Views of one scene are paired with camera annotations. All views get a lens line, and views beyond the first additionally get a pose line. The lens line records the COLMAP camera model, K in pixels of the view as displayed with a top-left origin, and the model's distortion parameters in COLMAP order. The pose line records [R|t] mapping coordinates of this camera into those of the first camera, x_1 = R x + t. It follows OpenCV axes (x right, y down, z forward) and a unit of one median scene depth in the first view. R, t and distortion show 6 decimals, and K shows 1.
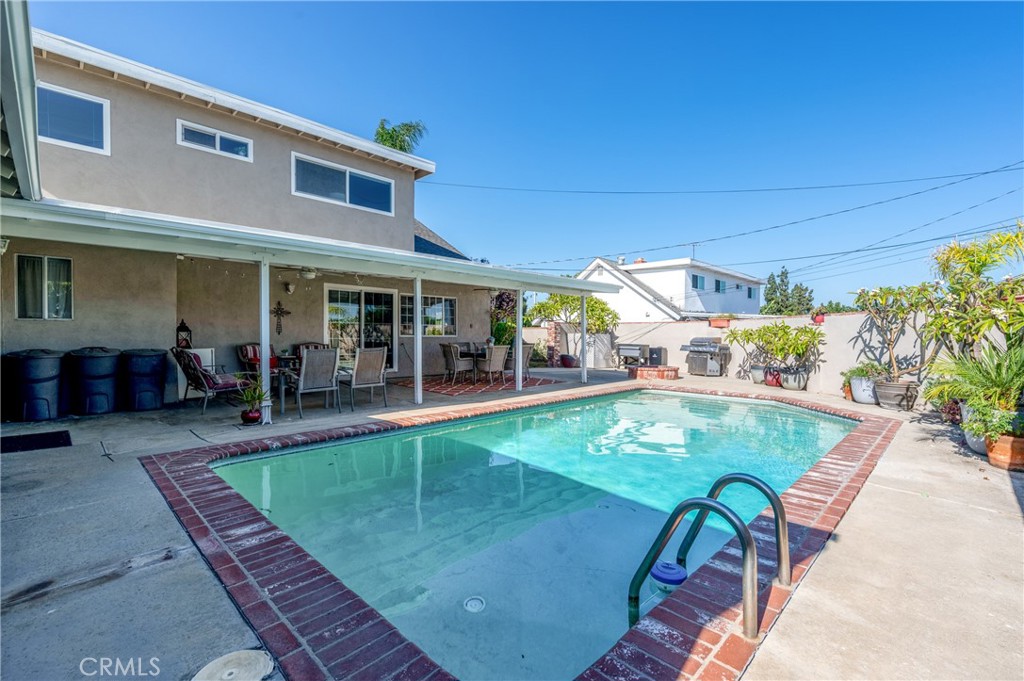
lens RADIAL K [[449.5, 0, 512.8], [0, 449.5, 374.4], [0, 0, 1]] dist [0.000236, -0.000066]
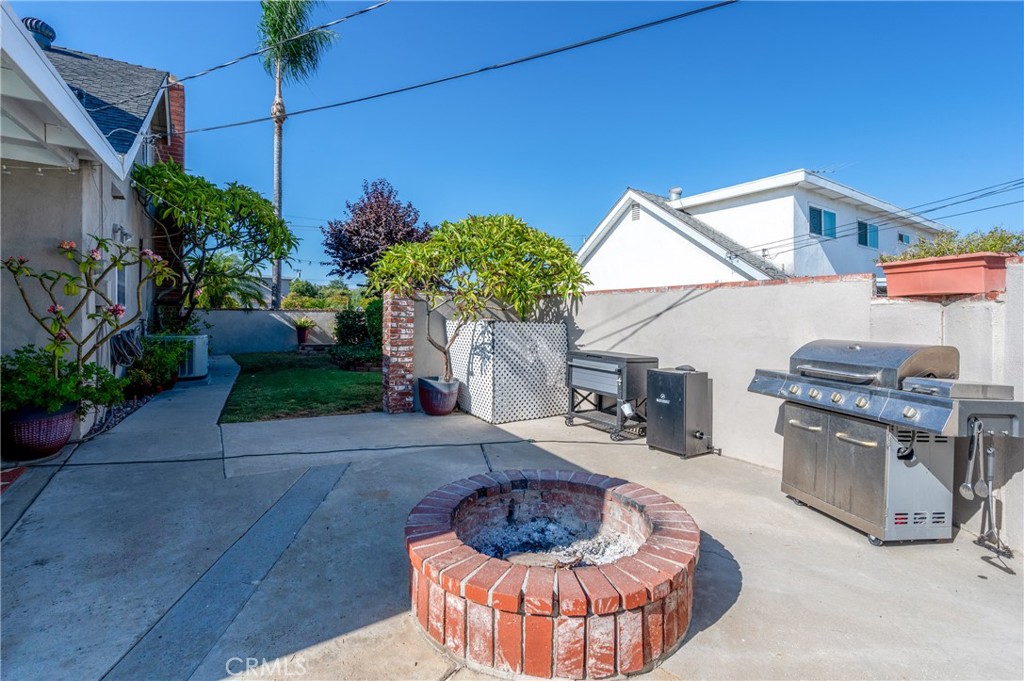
lens RADIAL K [[465.1, 0, 516.5], [0, 465.1, 338.3], [0, 0, 1]] dist [0.000203, 0.000010]
pose [[0.981736, 0.013015, -0.189801, 0.252589], [-0.022070, 0.998713, -0.045675, -0.058767], [0.188962, 0.049030, 0.980760, 0.618220]]
